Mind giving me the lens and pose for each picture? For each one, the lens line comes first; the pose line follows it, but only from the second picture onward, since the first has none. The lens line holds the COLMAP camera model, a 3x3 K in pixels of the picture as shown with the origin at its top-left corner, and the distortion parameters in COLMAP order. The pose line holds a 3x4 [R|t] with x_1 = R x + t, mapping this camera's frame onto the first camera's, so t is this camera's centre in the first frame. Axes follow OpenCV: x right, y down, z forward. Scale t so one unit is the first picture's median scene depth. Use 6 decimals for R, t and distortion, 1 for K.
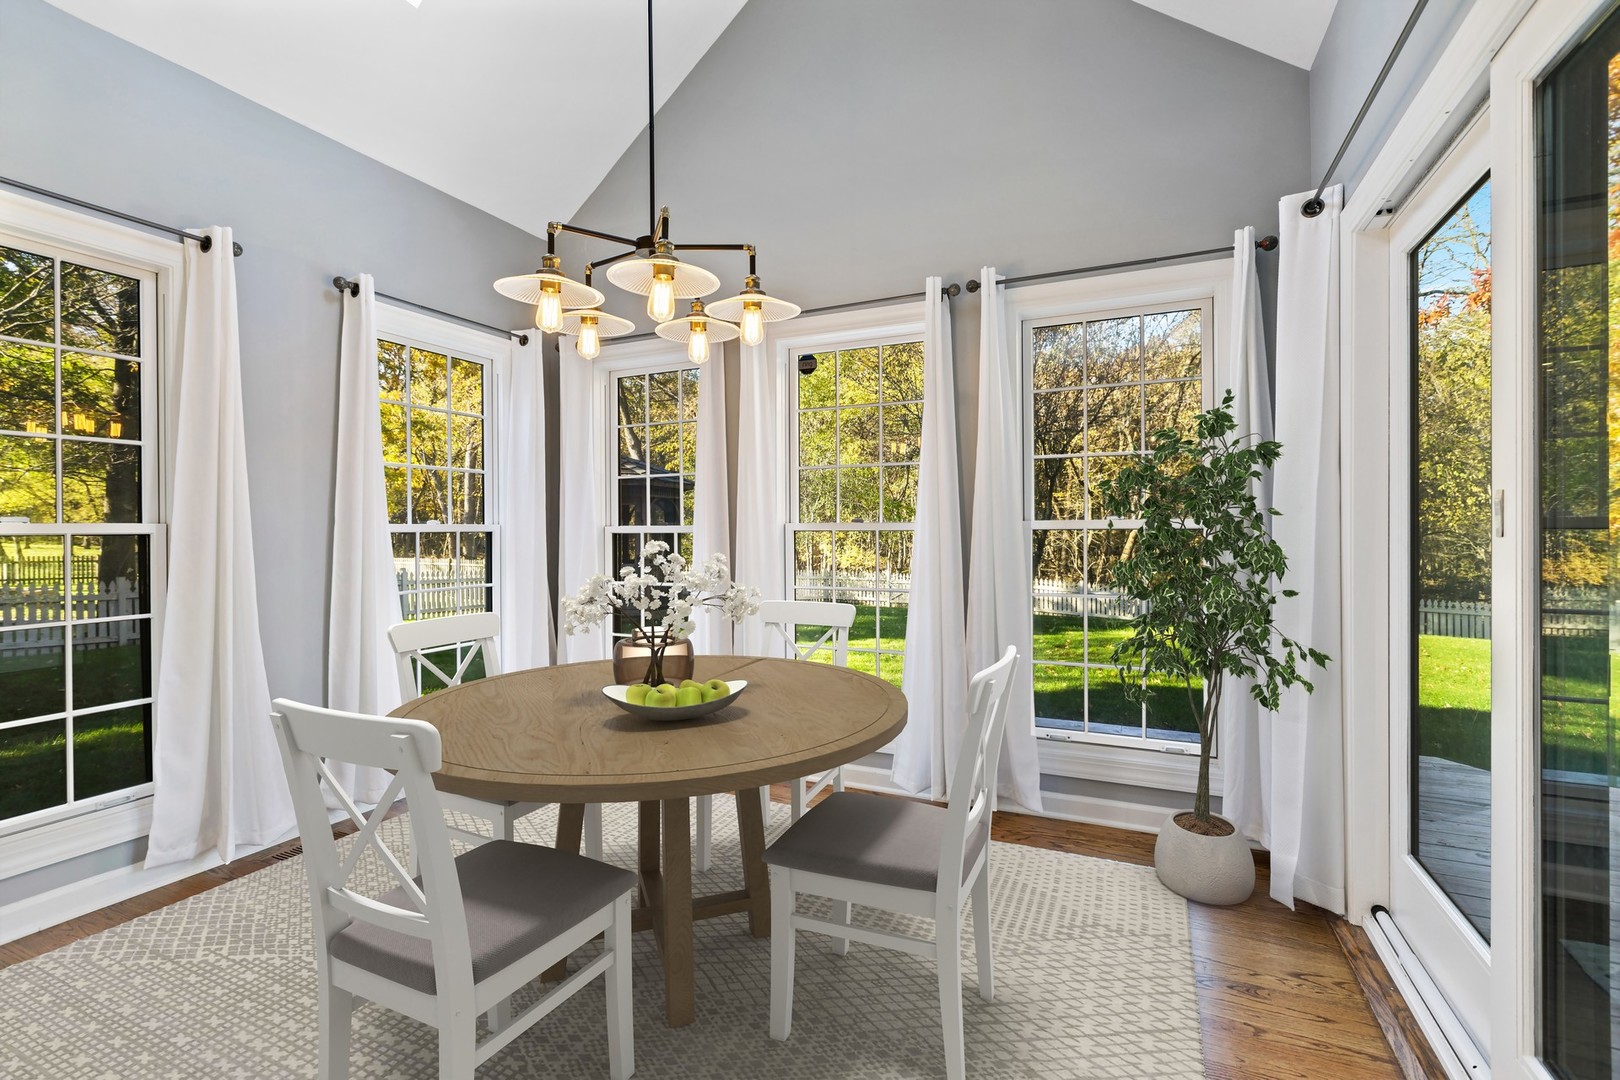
lens RADIAL K [[726.1, 0, 813.9], [0, 726.1, 524.5], [0, 0, 1]] dist [-0.000643, -0.000121]
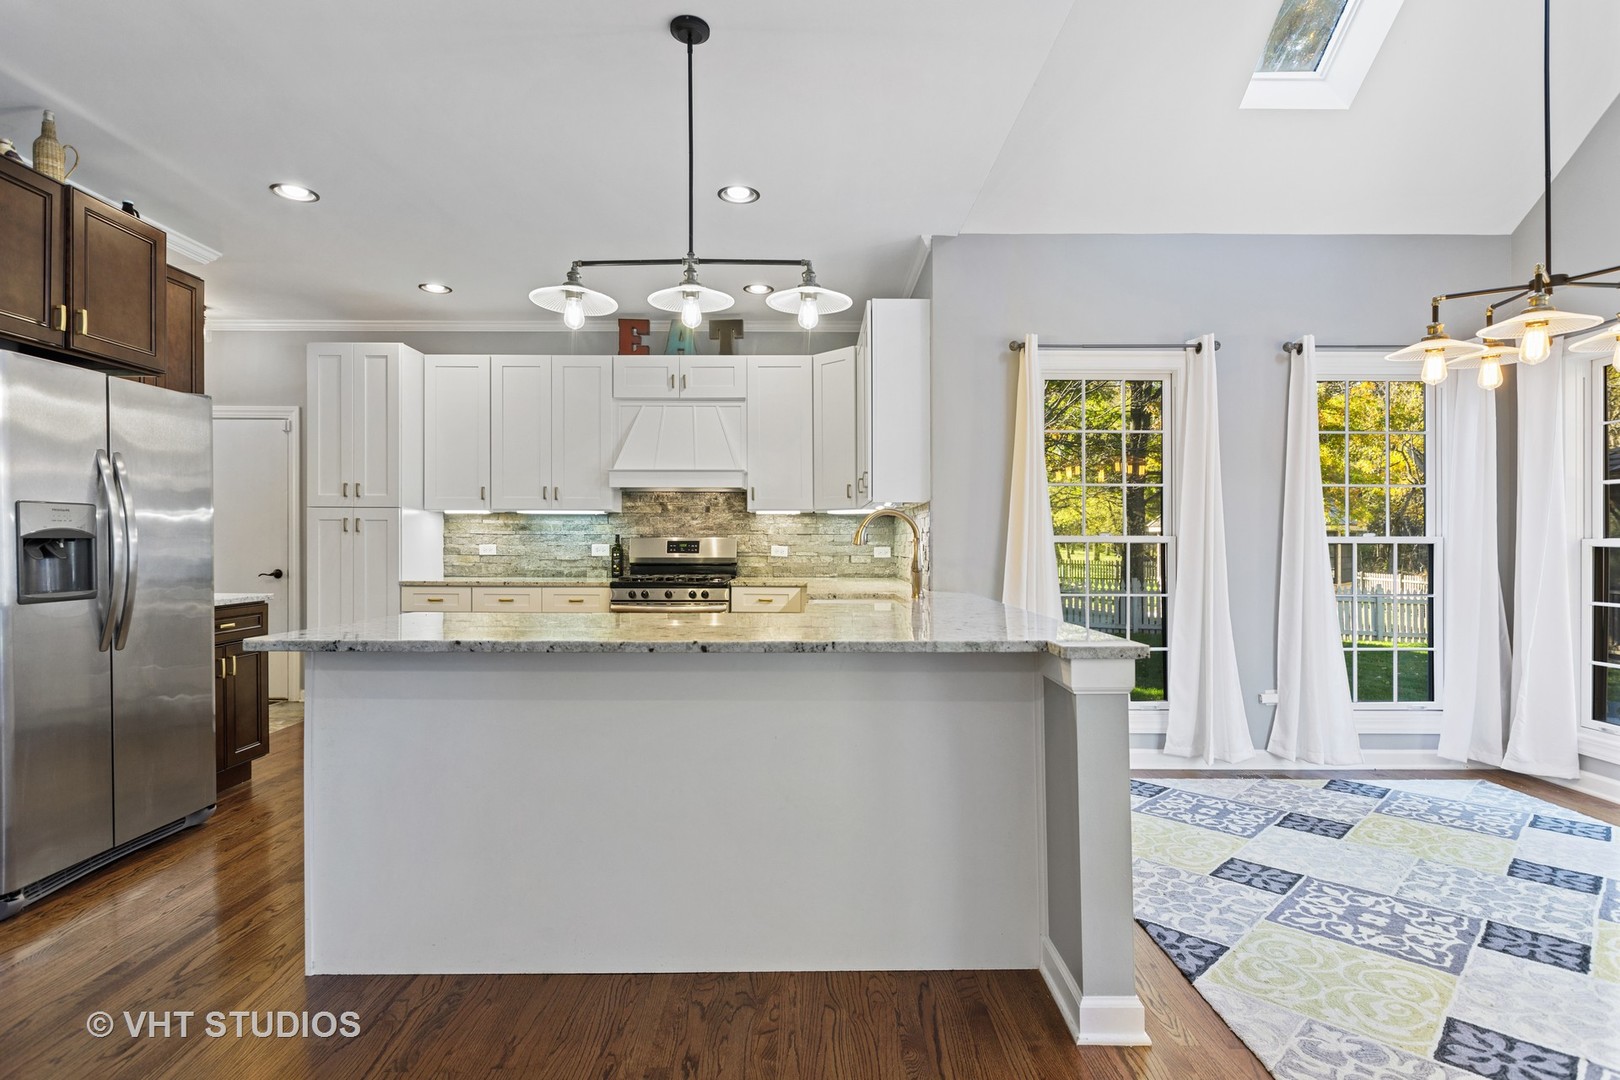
lens RADIAL K [[809.0, 0, 814.0], [0, 809.0, 543.2], [0, 0, 1]] dist [-0.001273, -0.001357]
pose [[0.423758, 0.009196, -0.905729, 0.276215], [-0.000409, 0.999950, 0.009961, -0.002541], [0.905775, -0.003851, 0.423741, -0.346804]]
